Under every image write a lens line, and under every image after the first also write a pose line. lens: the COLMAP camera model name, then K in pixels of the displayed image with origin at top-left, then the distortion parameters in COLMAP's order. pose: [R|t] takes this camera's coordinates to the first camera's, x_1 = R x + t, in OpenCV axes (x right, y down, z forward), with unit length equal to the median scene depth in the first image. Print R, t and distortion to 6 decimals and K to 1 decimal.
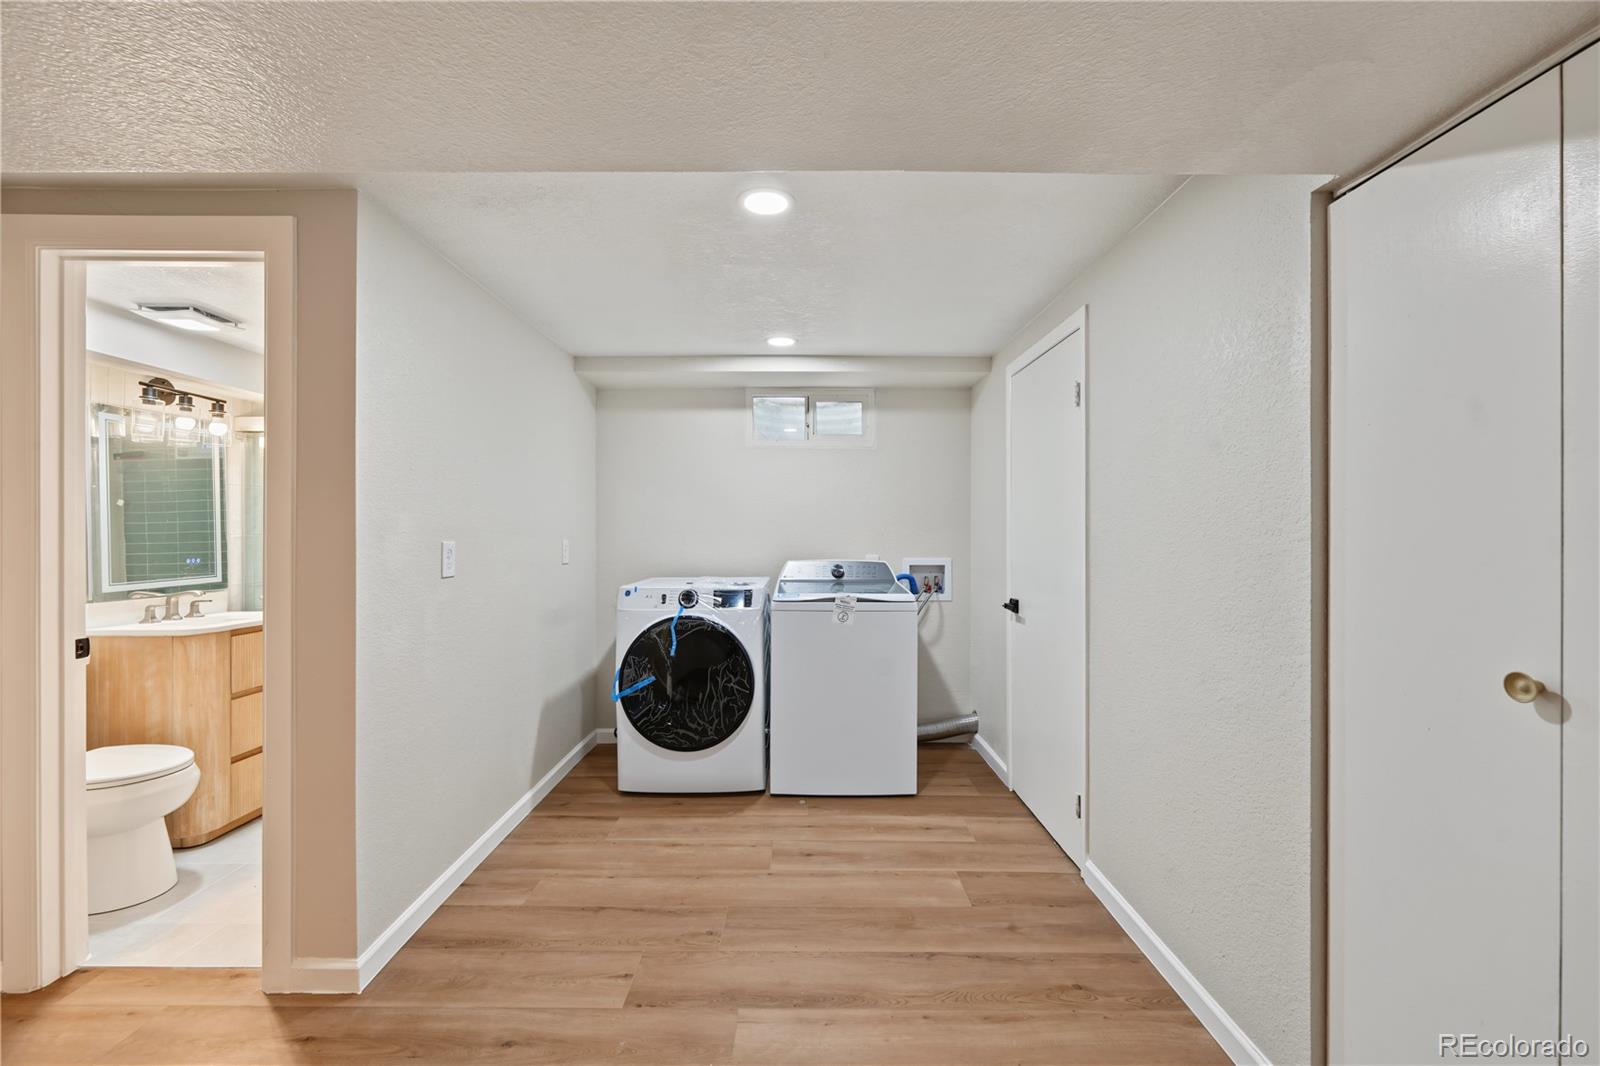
lens RADIAL K [[643.3, 0, 804.7], [0, 643.3, 530.5], [0, 0, 1]] dist [-0.003174, 0.000868]
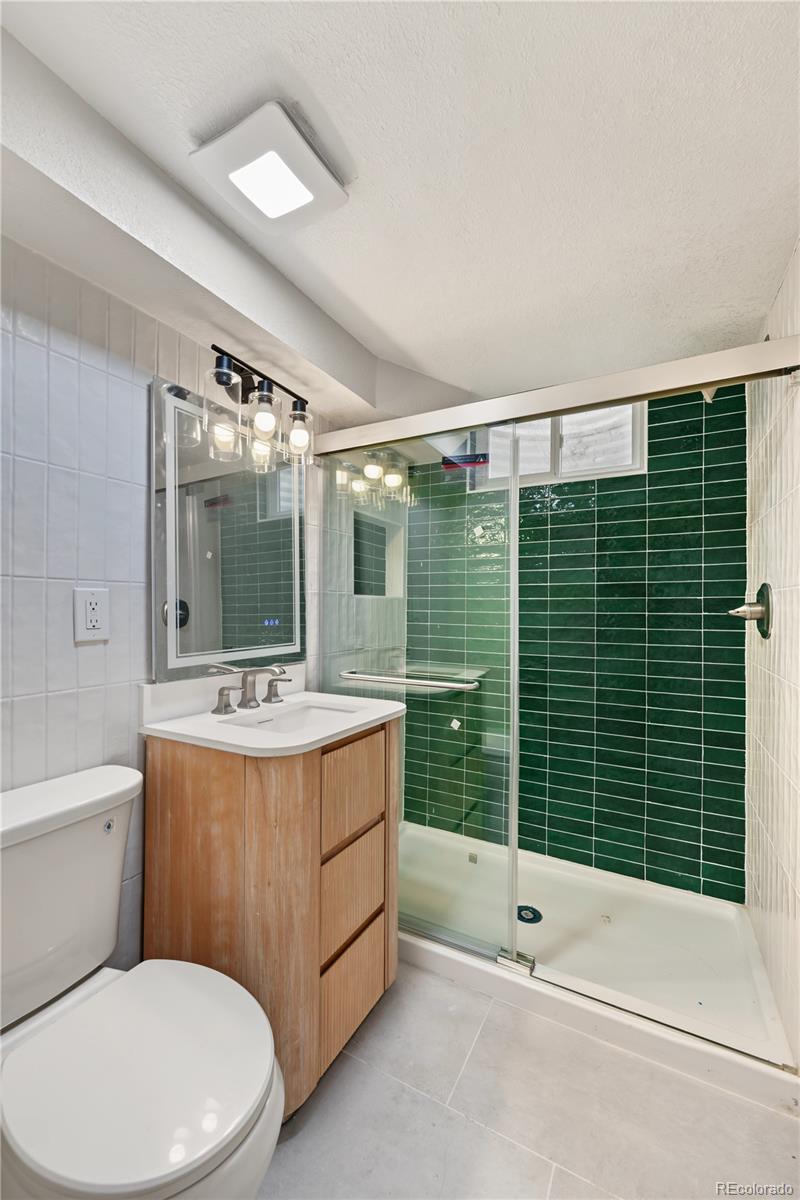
lens RADIAL K [[482.5, 0, 397.0], [0, 482.5, 607.0], [0, 0, 1]] dist [-0.003174, 0.000868]
pose [[0.877054, 0.005822, -0.480357, -0.606279], [-0.006378, 0.999980, 0.000475, 0.030095], [0.480350, 0.002647, 0.877073, 0.631233]]
